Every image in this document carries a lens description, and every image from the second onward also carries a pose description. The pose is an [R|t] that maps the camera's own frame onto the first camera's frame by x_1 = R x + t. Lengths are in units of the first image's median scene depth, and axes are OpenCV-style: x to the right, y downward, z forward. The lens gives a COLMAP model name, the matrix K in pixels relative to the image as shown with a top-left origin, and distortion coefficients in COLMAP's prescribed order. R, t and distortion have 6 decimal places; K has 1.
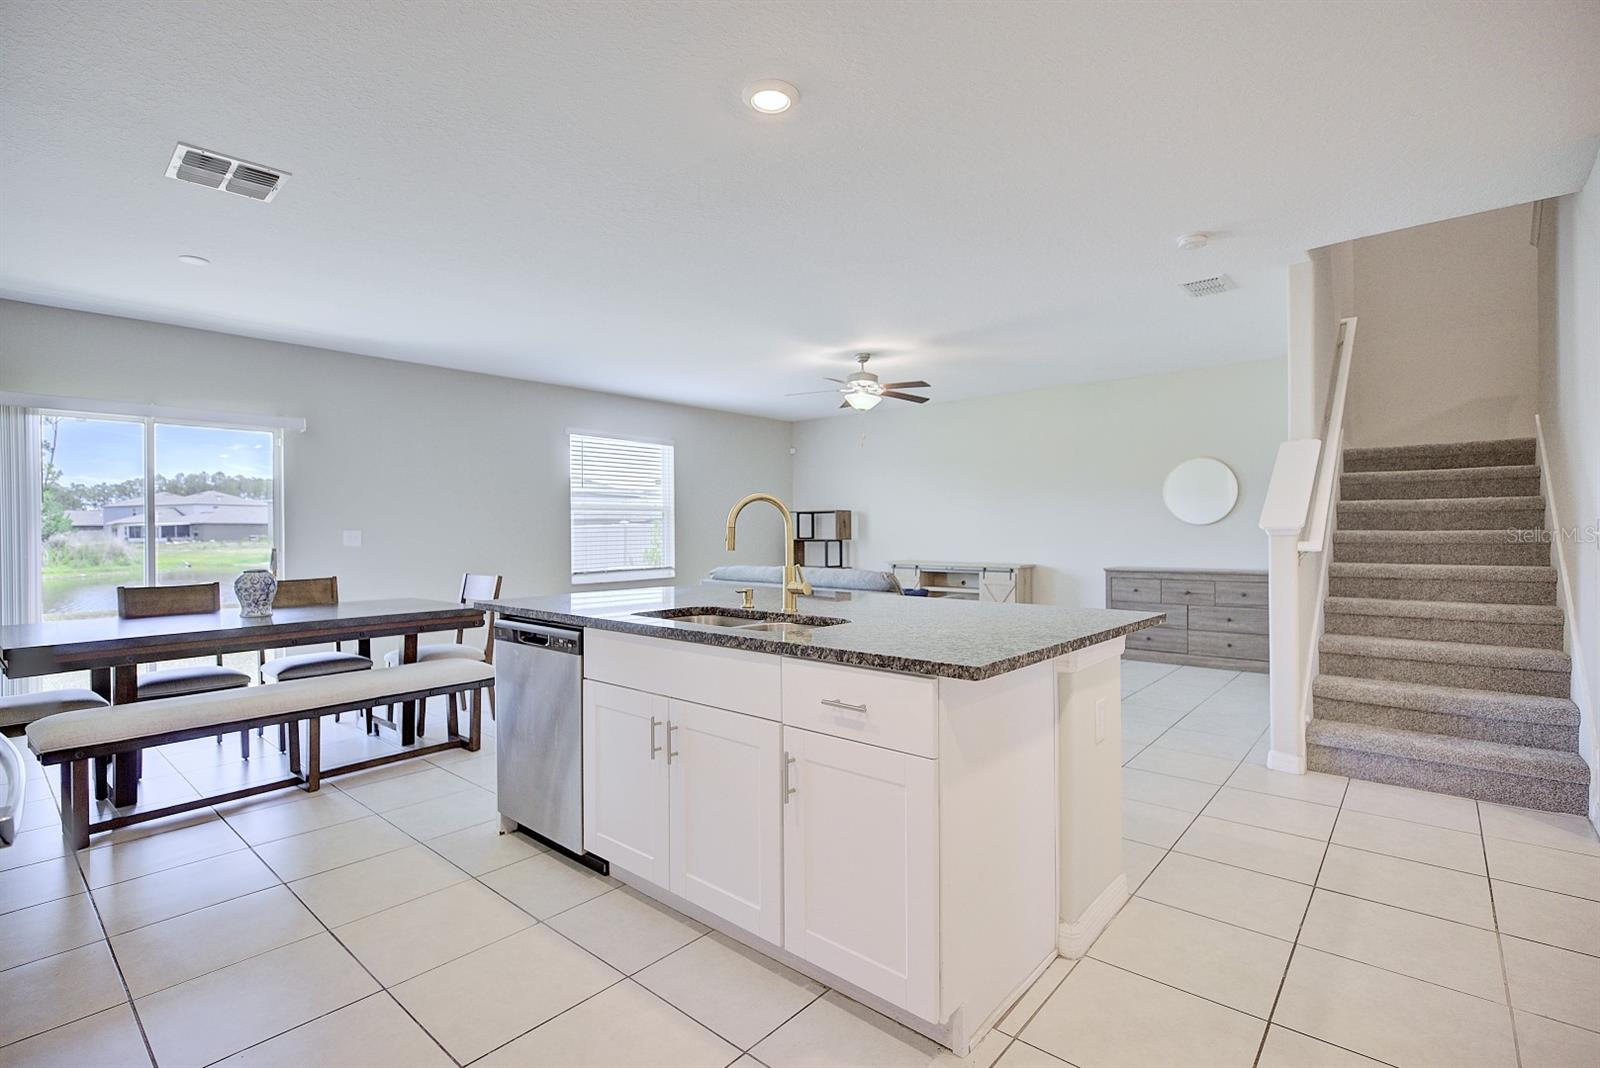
lens RADIAL K [[750.4, 0, 795.5], [0, 750.4, 526.0], [0, 0, 1]] dist [-0.002885, -0.001912]
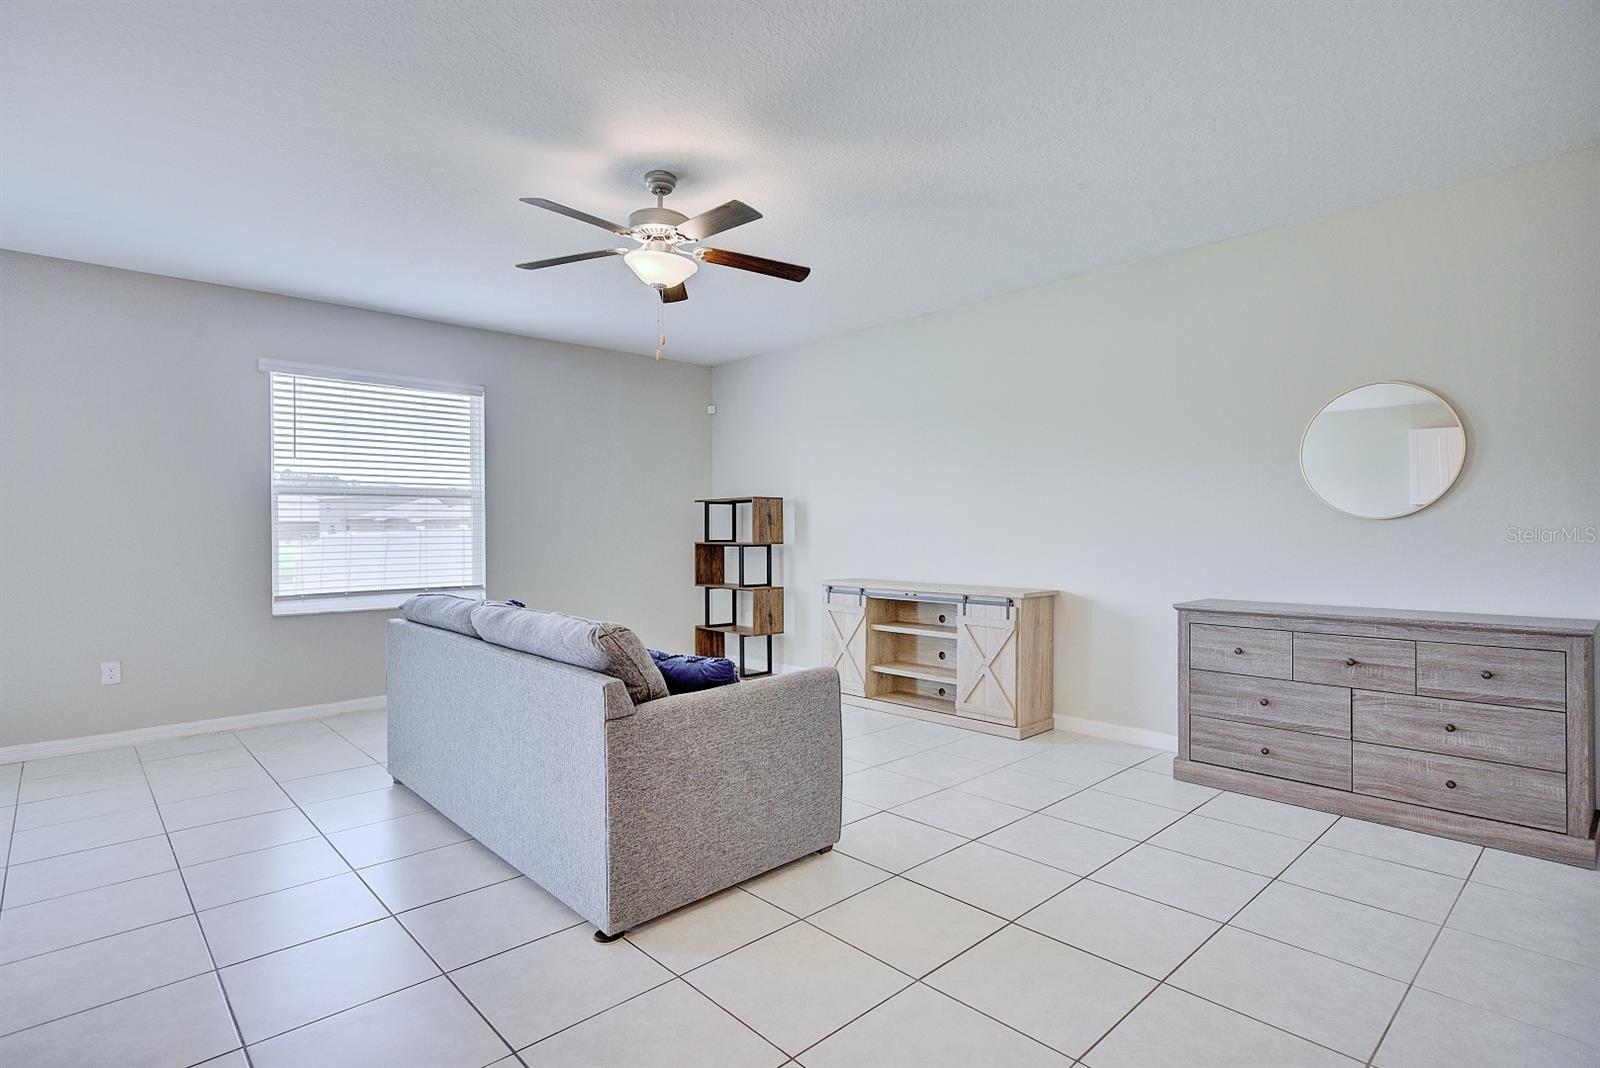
lens RADIAL K [[815.8, 0, 799.1], [0, 815.8, 527.8], [0, 0, 1]] dist [-0.008832, 0.005720]
pose [[0.993852, 0.001765, -0.110707, 0.197157], [-0.001563, 0.999997, 0.001911, 0.003750], [0.110710, -0.001726, 0.993851, 0.381908]]
